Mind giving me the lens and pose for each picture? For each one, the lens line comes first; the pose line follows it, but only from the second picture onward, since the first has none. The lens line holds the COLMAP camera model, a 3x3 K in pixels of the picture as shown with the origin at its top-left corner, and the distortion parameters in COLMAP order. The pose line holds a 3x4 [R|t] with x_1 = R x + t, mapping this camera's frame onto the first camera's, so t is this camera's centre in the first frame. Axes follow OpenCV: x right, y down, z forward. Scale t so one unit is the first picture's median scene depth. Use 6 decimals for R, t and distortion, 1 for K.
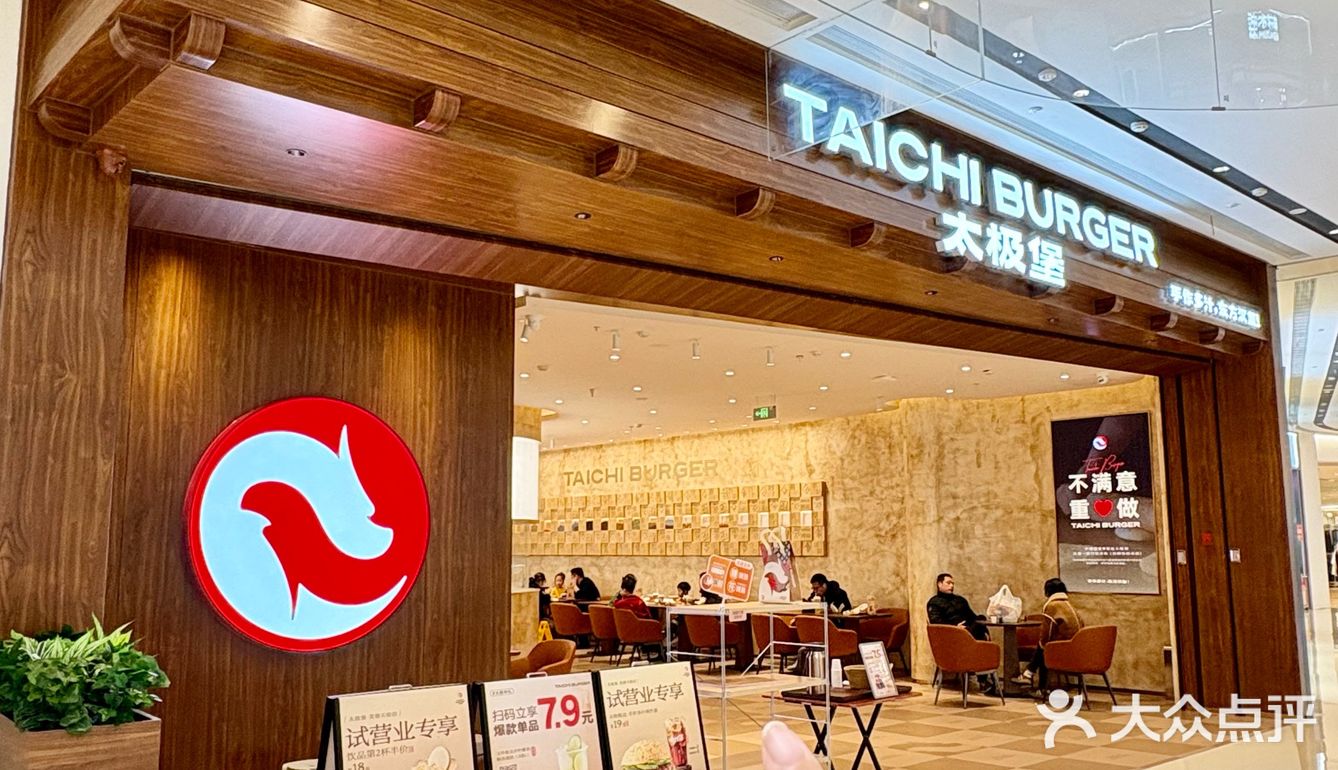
lens RADIAL K [[1128.3, 0, 668.9], [0, 1128.3, 386.8], [0, 0, 1]] dist [-0.000854, -0.000022]
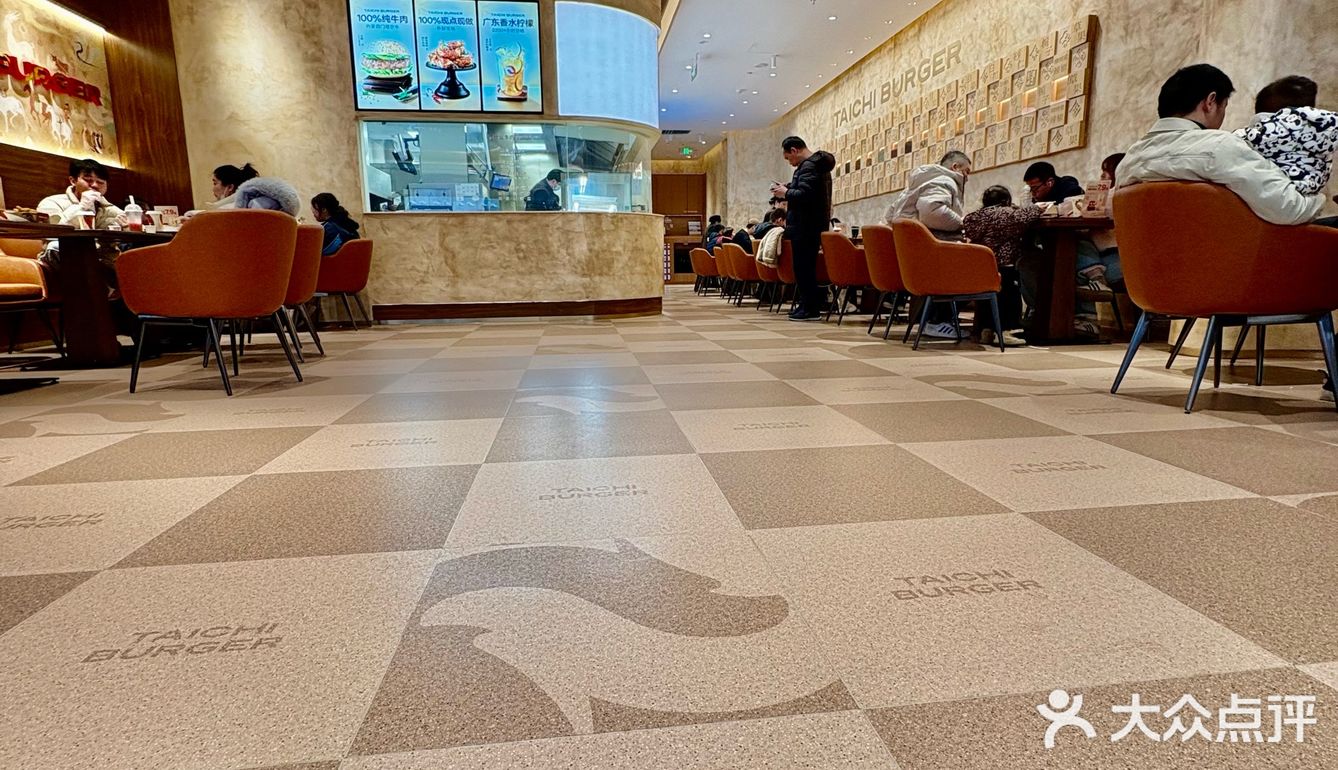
lens RADIAL K [[711.9, 0, 670.2], [0, 711.9, 384.6], [0, 0, 1]] dist [-0.000020, 0.000145]
pose [[0.820139, 0.092404, -0.564654, 0.180404], [0.084625, 0.956429, 0.279431, 0.143093], [0.565872, -0.276956, 0.776585, 0.529297]]
